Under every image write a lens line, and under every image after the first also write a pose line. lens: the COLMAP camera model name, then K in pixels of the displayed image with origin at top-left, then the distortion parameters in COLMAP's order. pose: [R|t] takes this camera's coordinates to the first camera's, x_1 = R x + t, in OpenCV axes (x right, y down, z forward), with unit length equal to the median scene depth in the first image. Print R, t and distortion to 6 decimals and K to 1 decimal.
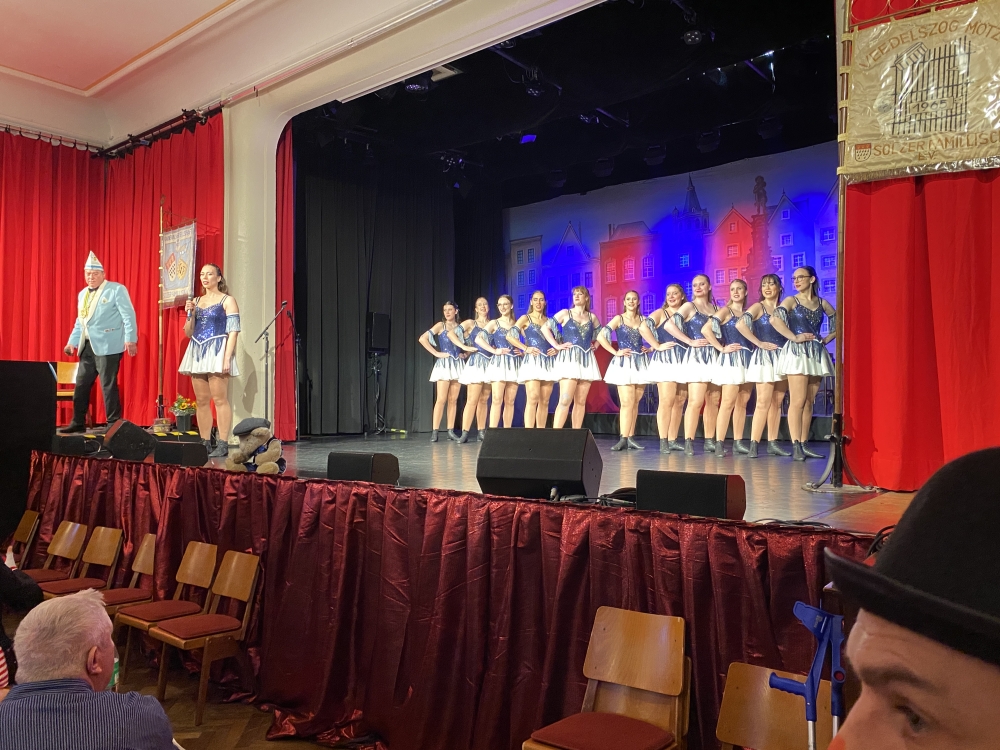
lens RADIAL K [[748.4, 0, 502.8], [0, 748.4, 371.5], [0, 0, 1]] dist [0.030603, -0.057514]
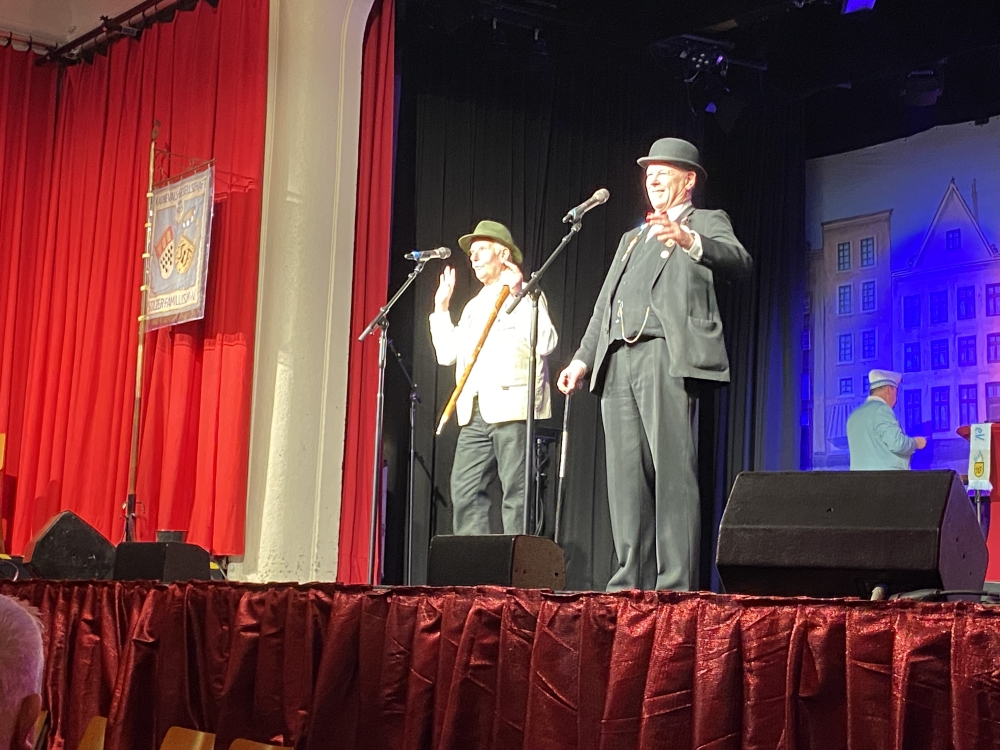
lens RADIAL K [[1550.7, 0, 488.3], [0, 1550.7, 368.8], [0, 0, 1]] dist [0.110577, 0.000000]
pose [[0.978568, 0.010623, -0.205649, 0.021293], [-0.033026, 0.993837, -0.105815, 0.097826], [0.203257, 0.110339, 0.972888, -0.036457]]
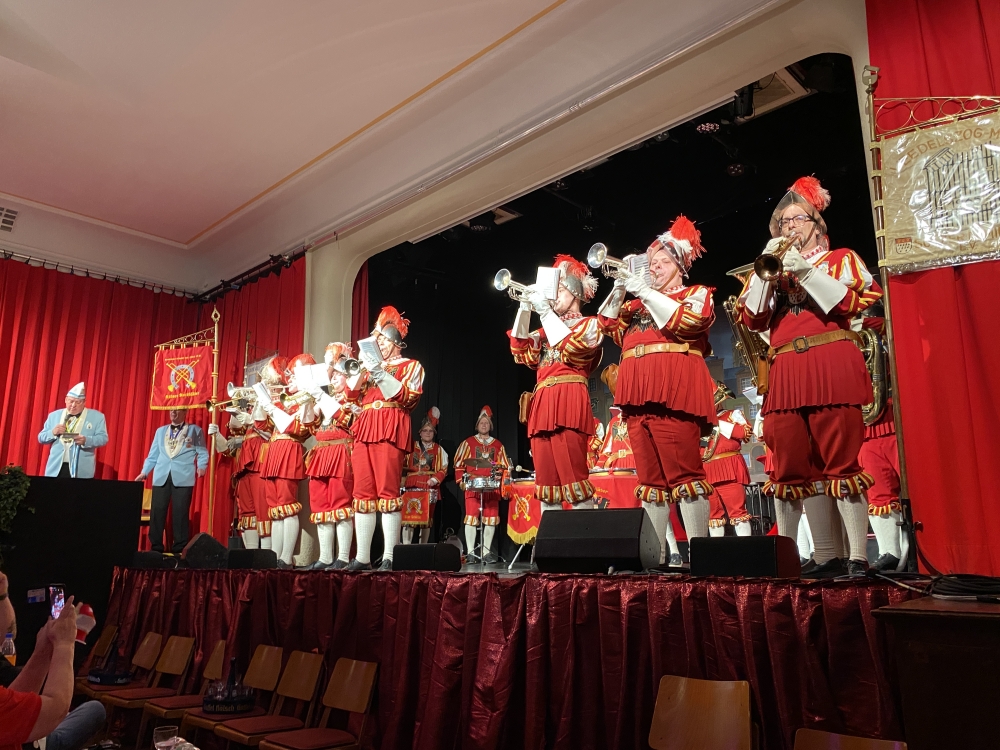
lens RADIAL K [[748.4, 0, 503.8], [0, 748.4, 380.4], [0, 0, 1]] dist [0.030603, -0.057514]
pose [[0.996012, -0.023970, -0.085942, 0.012846], [0.007903, 0.983151, -0.182622, 0.069420], [0.088872, 0.181215, 0.979420, -0.035501]]
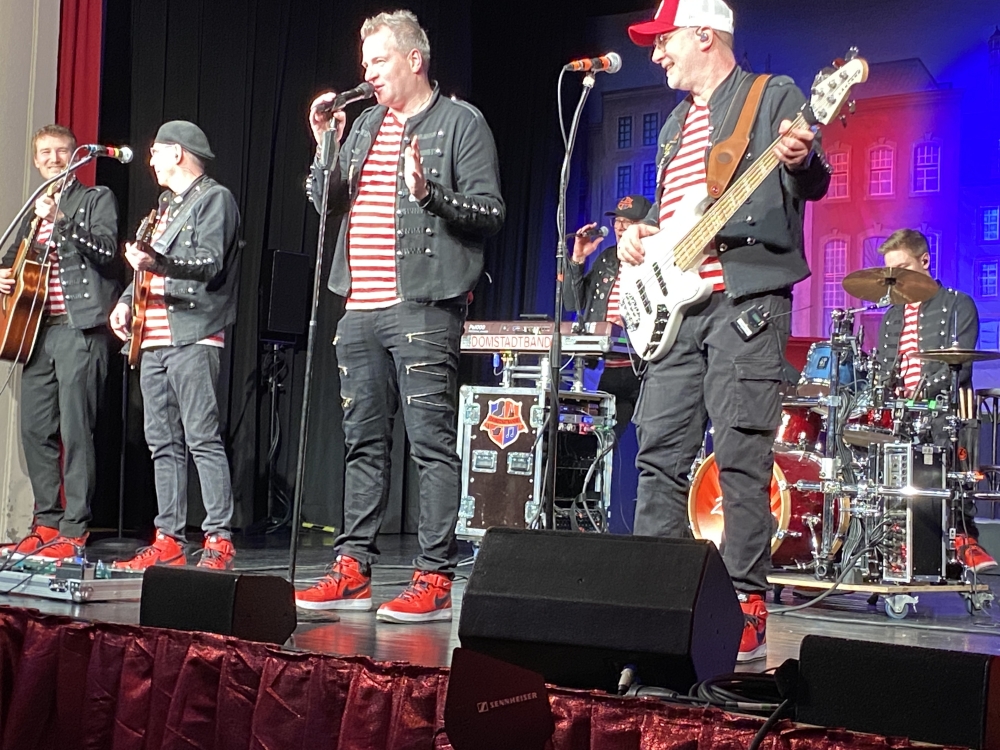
lens RADIAL K [[1791.1, 0, 489.9], [0, 1791.1, 377.6], [0, 0, 1]] dist [0.073549, 0.000000]
pose [[0.997572, 0.042397, -0.055257, 0.028513], [-0.042987, 0.999030, -0.009535, -0.003407], [0.054799, 0.011887, 0.998427, -0.062403]]
